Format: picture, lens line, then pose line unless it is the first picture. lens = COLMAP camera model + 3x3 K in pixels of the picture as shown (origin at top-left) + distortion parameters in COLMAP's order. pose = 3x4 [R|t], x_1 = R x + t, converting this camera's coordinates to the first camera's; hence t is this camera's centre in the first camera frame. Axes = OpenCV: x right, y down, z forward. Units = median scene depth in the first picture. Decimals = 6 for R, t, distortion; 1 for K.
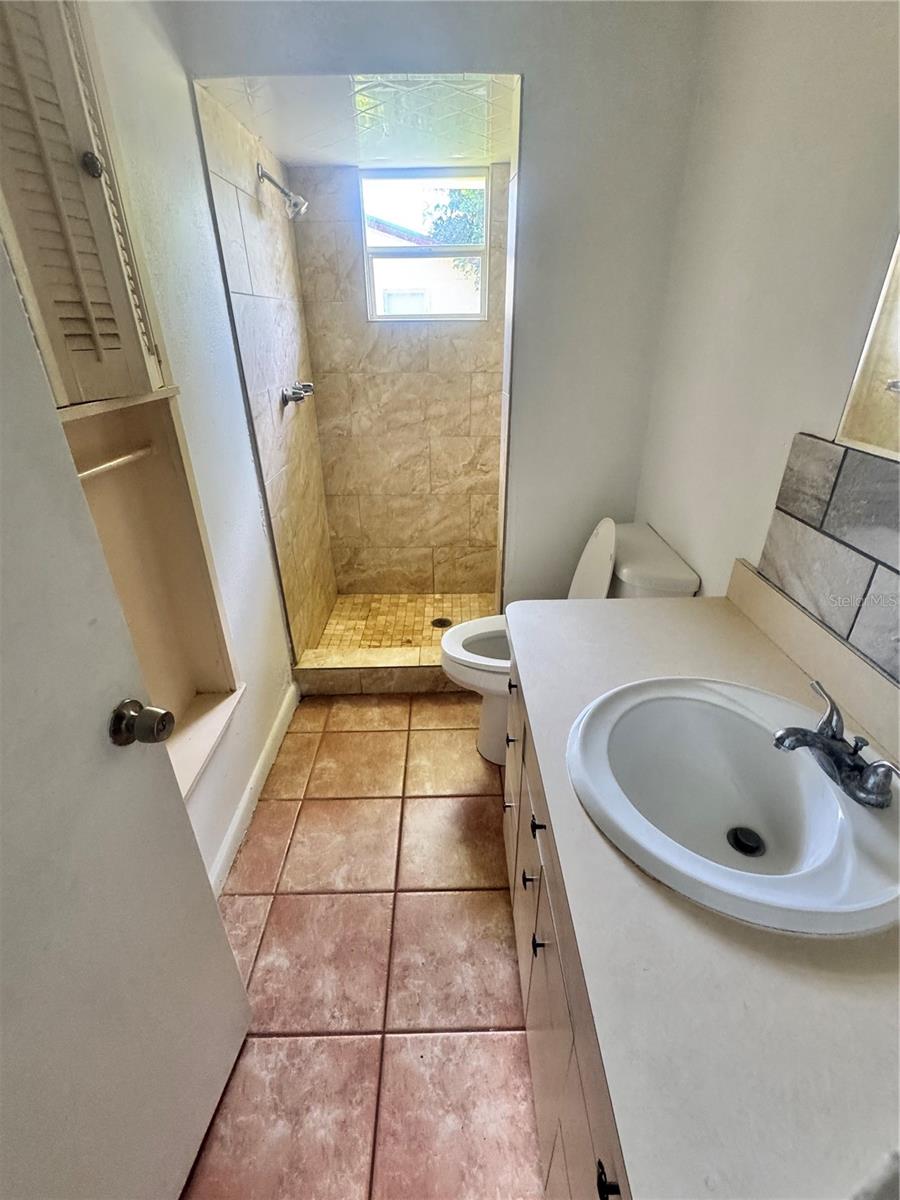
lens RADIAL K [[528.8, 0, 454.8], [0, 528.8, 600.3], [0, 0, 1]] dist [-0.009364, 0.000796]
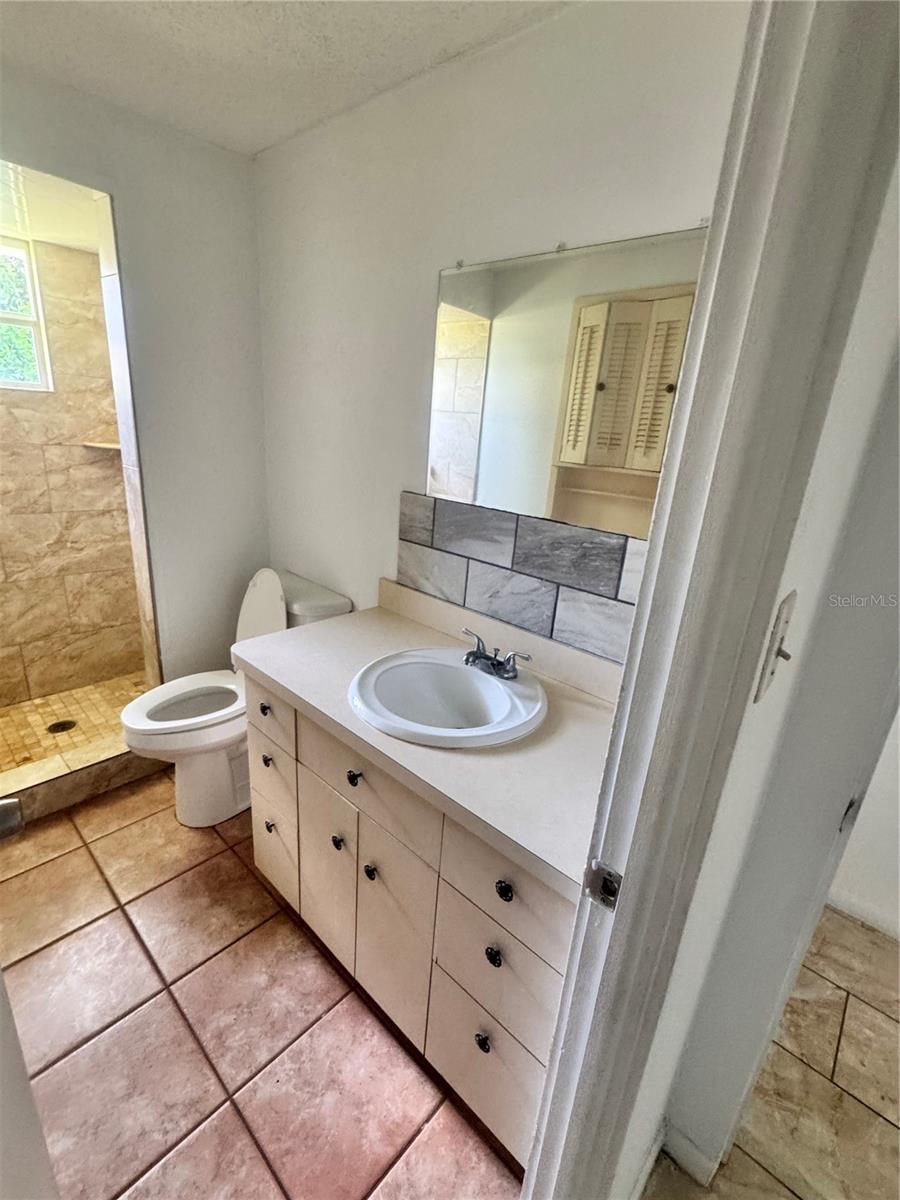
lens RADIAL K [[528.8, 0, 447.5], [0, 528.8, 598.5], [0, 0, 1]] dist [-0.009364, 0.000796]
pose [[0.690426, -0.171290, 0.702831, -0.205653], [0.259928, 0.965420, -0.020054, 0.029590], [-0.675092, 0.196531, 0.711074, -0.077907]]
